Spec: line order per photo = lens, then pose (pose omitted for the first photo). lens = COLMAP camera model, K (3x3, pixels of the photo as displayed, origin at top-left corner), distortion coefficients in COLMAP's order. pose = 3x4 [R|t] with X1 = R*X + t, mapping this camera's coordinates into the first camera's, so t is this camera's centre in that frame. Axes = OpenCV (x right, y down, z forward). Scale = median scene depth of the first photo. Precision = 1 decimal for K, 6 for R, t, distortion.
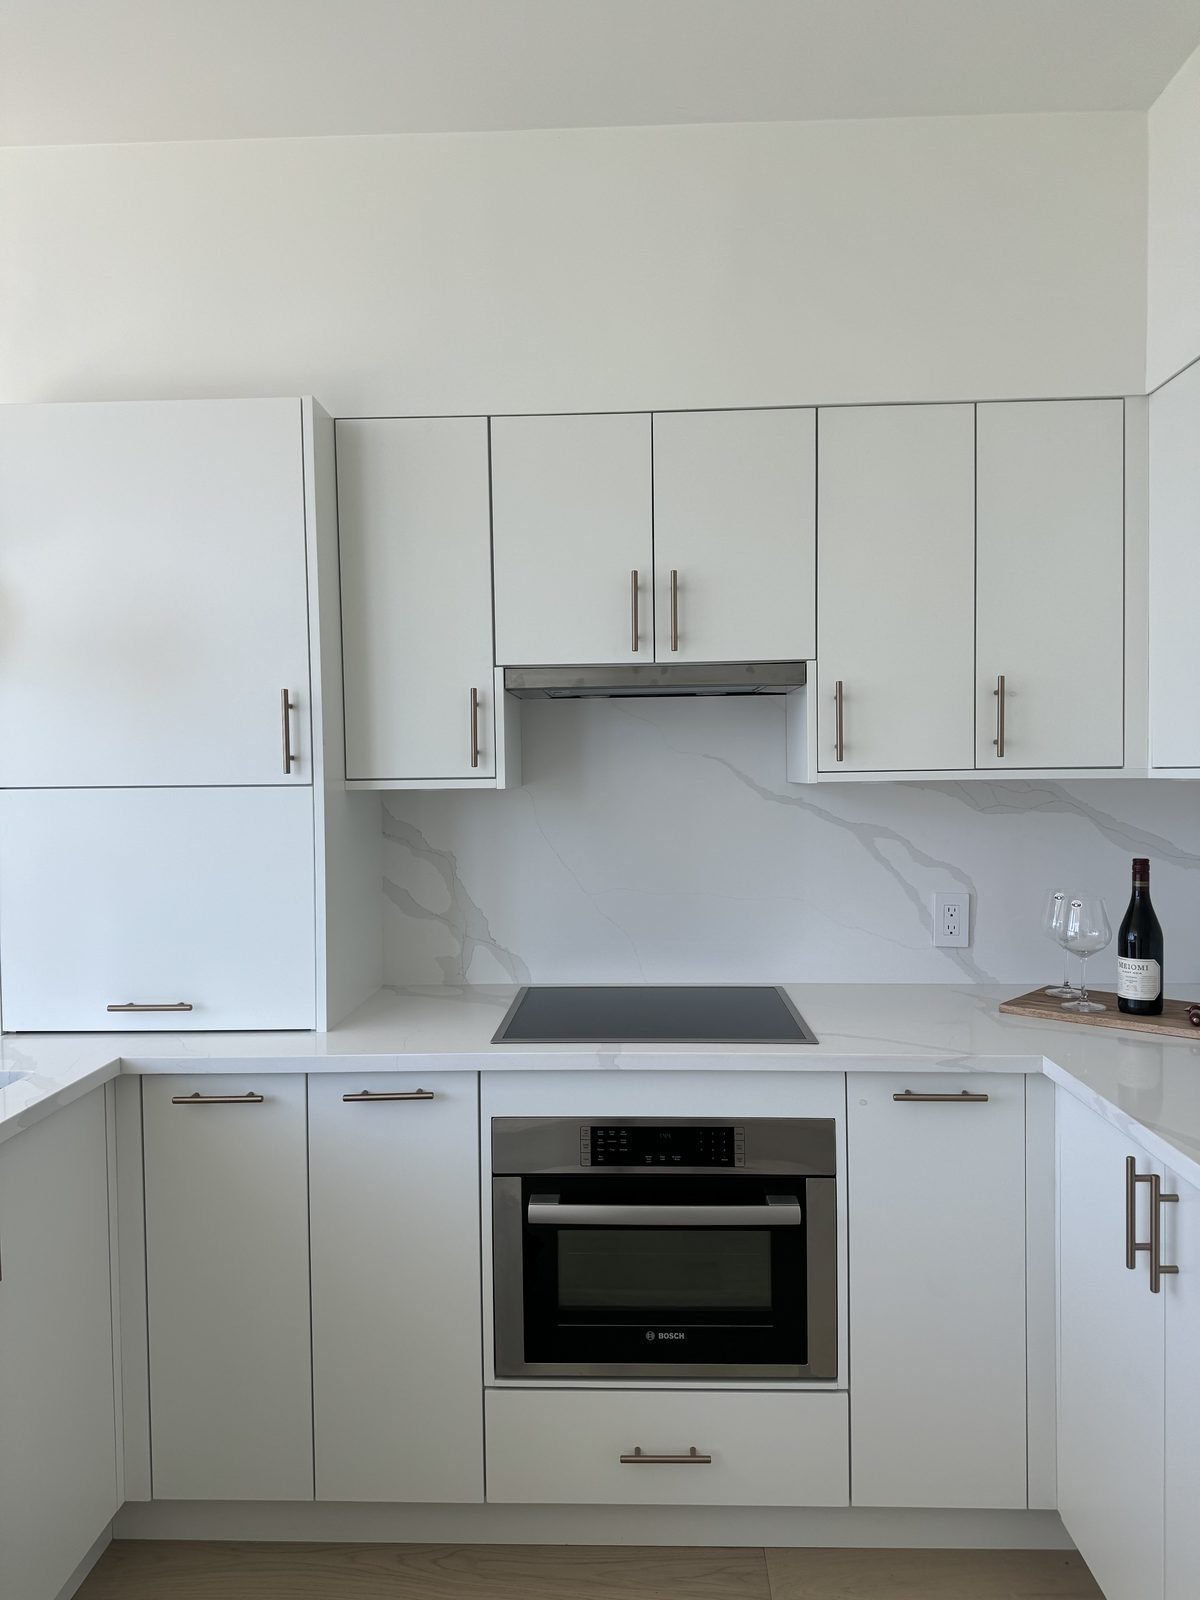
lens RADIAL K [[1125.2, 0, 599.7], [0, 1125.2, 787.5], [0, 0, 1]] dist [0.036230, -0.040470]
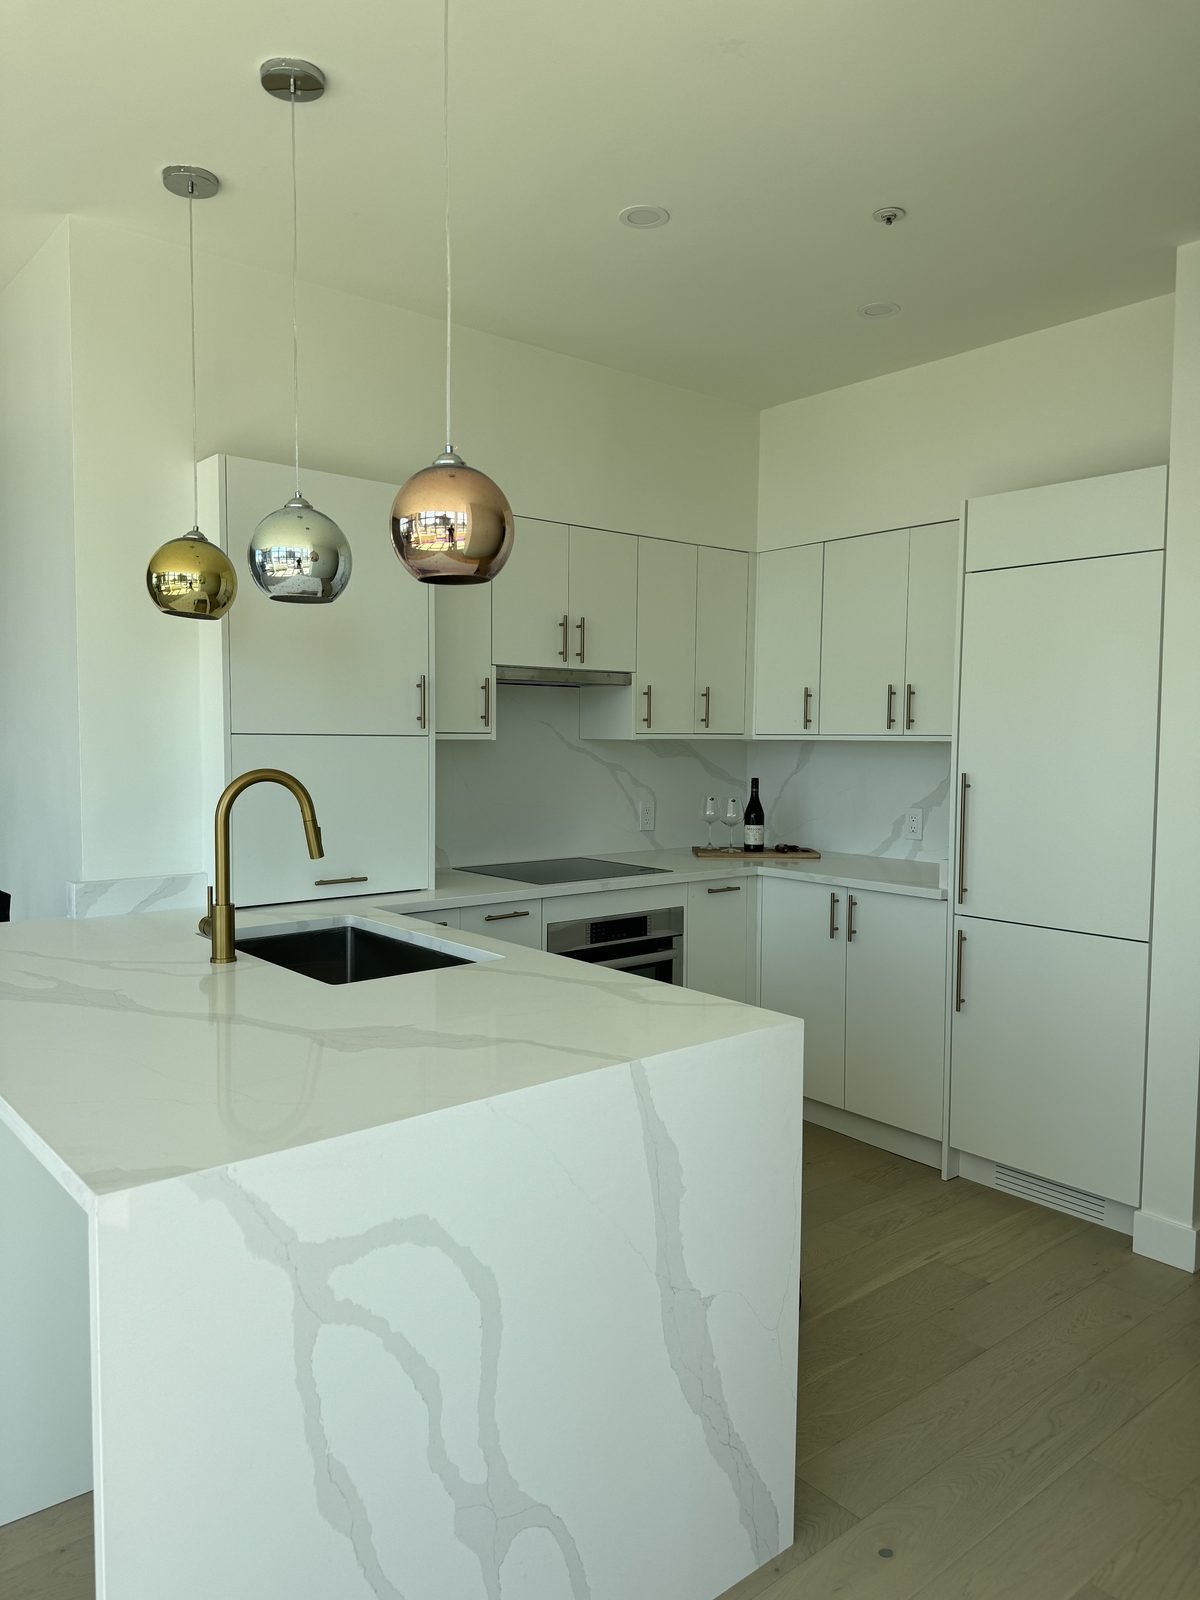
lens RADIAL K [[1125.2, 0, 592.0], [0, 1125.2, 809.6], [0, 0, 1]] dist [0.036230, -0.040470]
pose [[0.734906, -0.026423, 0.677654, -1.136190], [-0.009850, 0.998719, 0.049625, 0.020461], [-0.678098, -0.043145, 0.733705, -0.318146]]
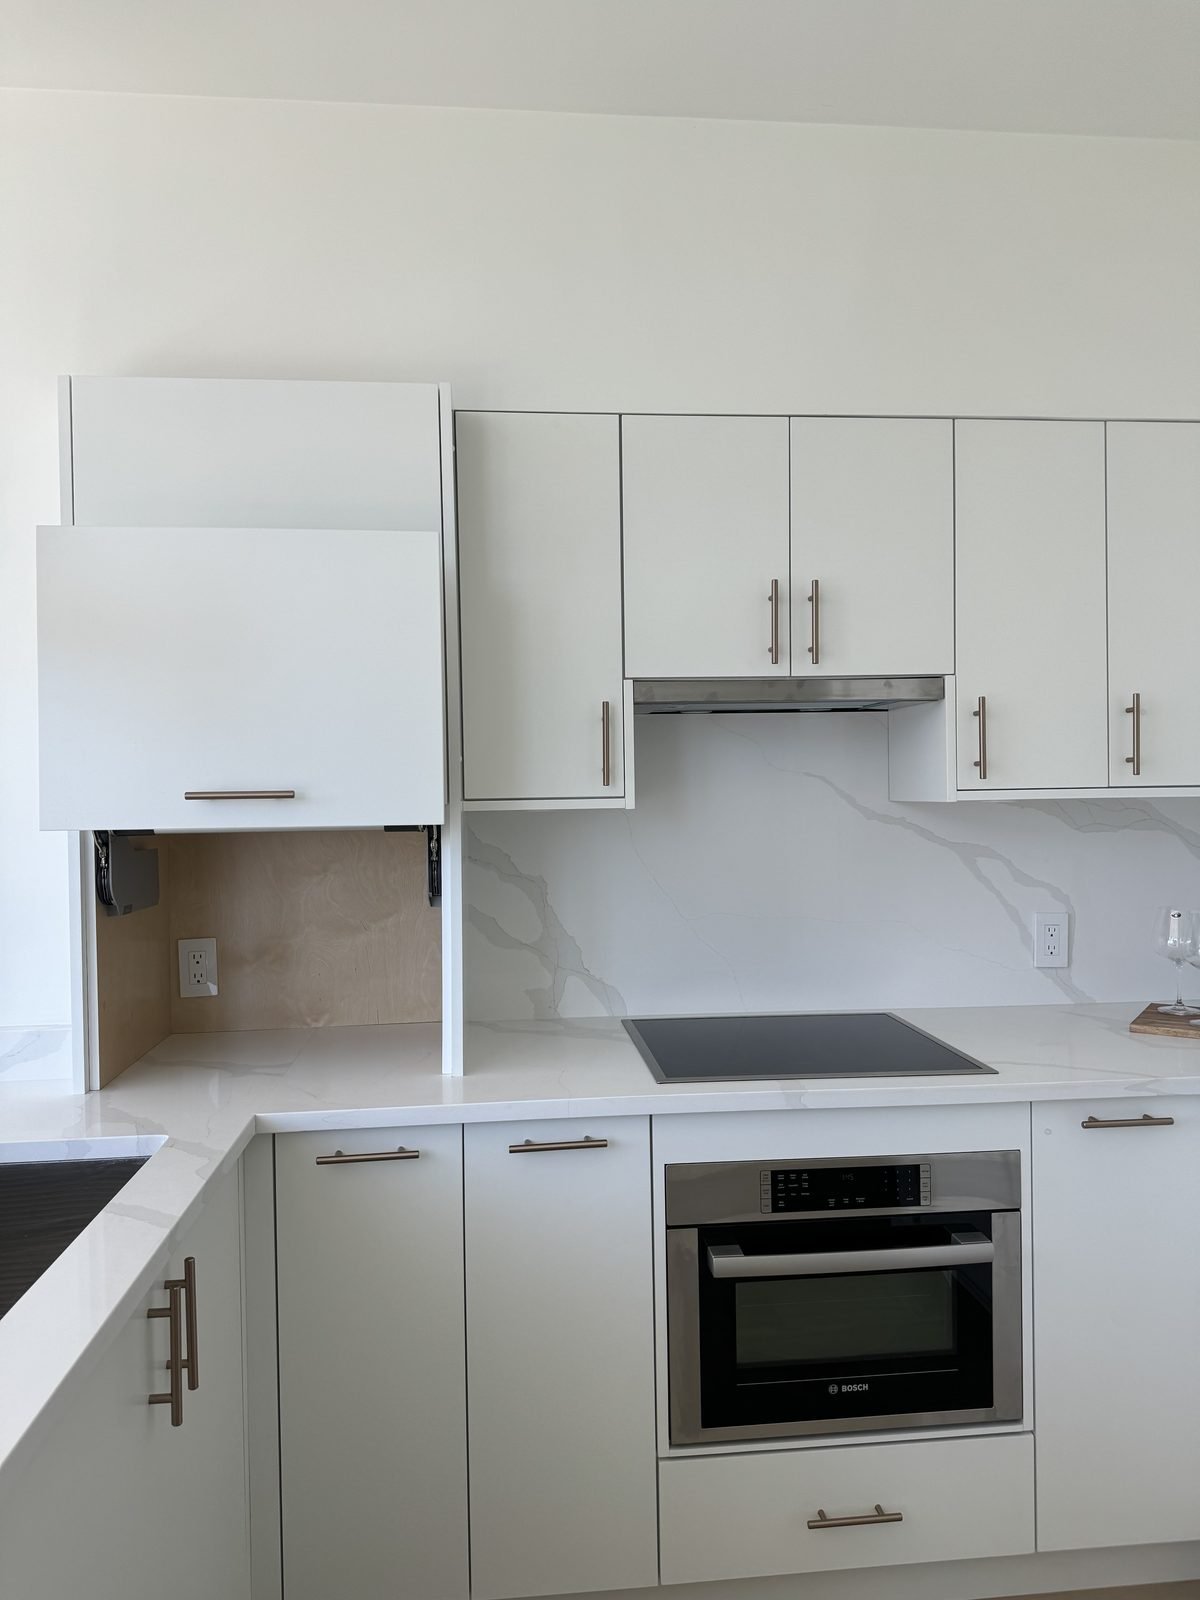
lens RADIAL K [[1125.2, 0, 595.5], [0, 1125.2, 789.7], [0, 0, 1]] dist [0.036230, -0.040470]
pose [[0.990965, -0.002126, 0.134104, -0.250703], [0.004273, 0.999867, -0.015721, -0.000497], [-0.134053, 0.016152, 0.990842, 0.077137]]
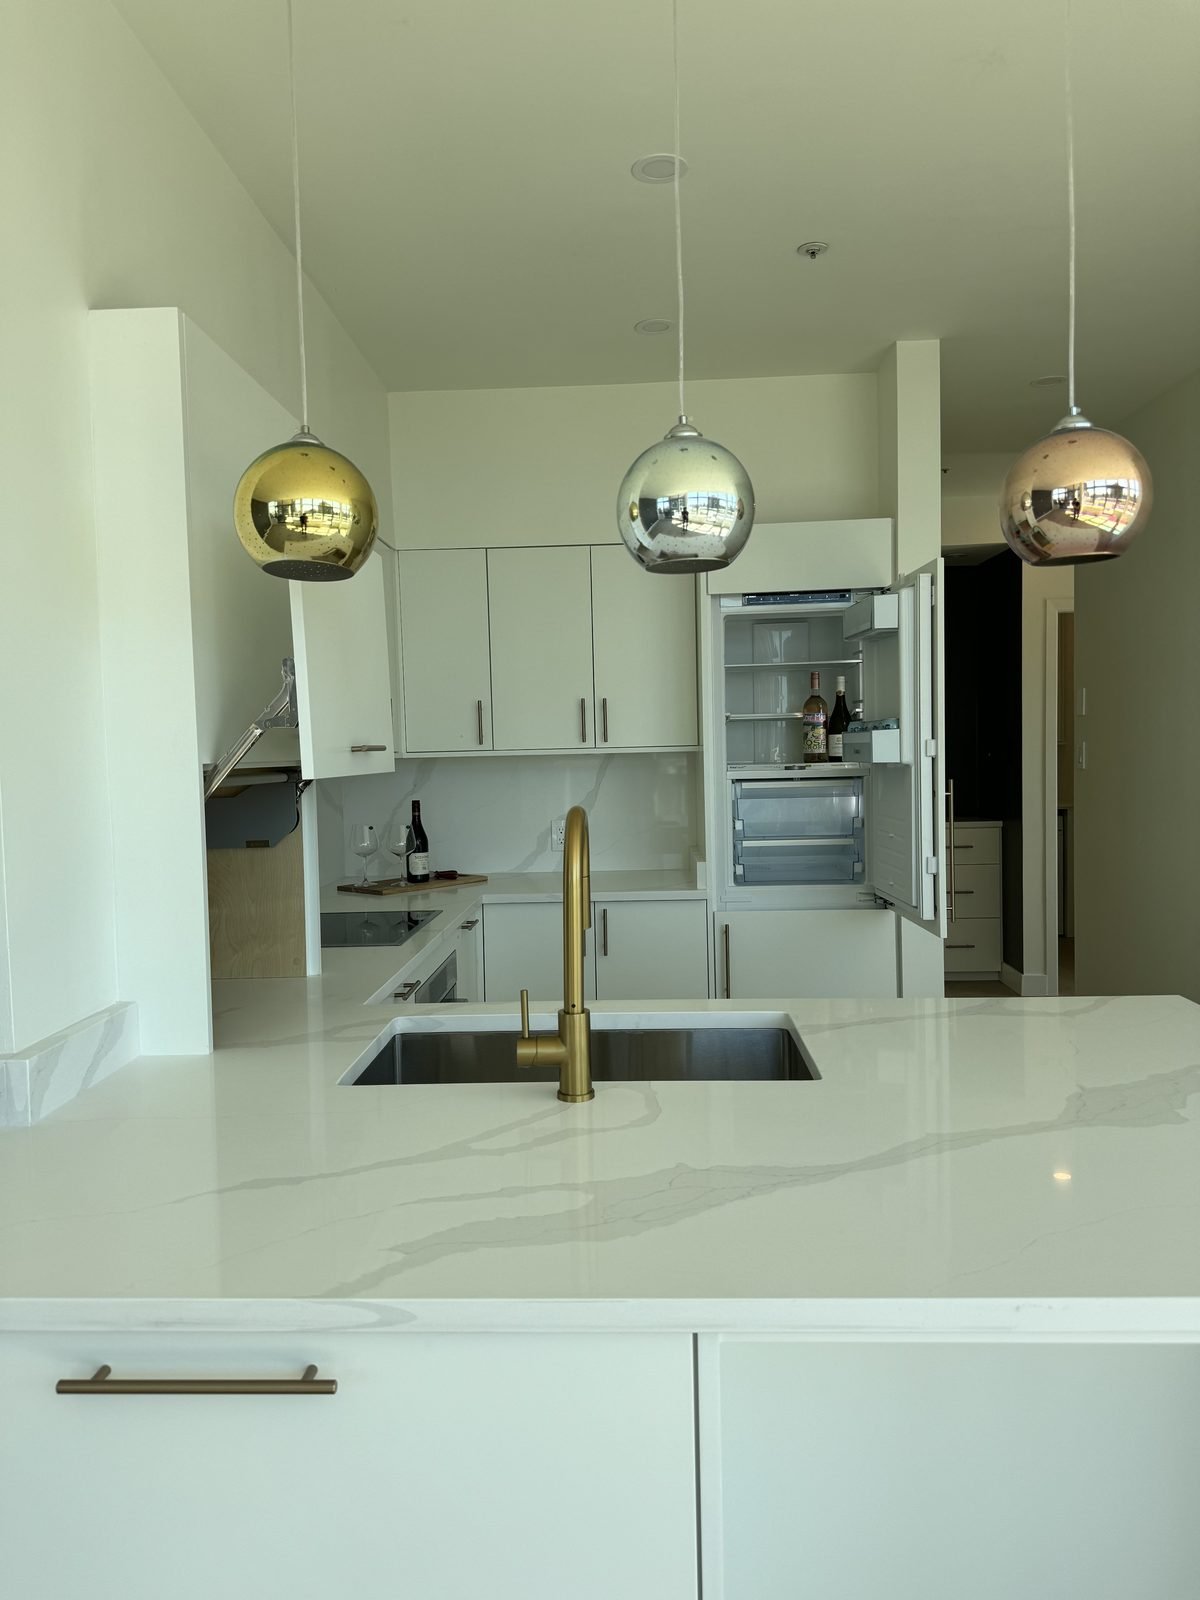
lens RADIAL K [[1125.2, 0, 601.4], [0, 1125.2, 807.7], [0, 0, 1]] dist [0.036230, -0.040470]
pose [[0.016743, -0.039887, 0.999064, -1.372819], [0.034233, 0.998641, 0.039296, 0.011605], [-0.999274, 0.033543, 0.018086, 0.647514]]
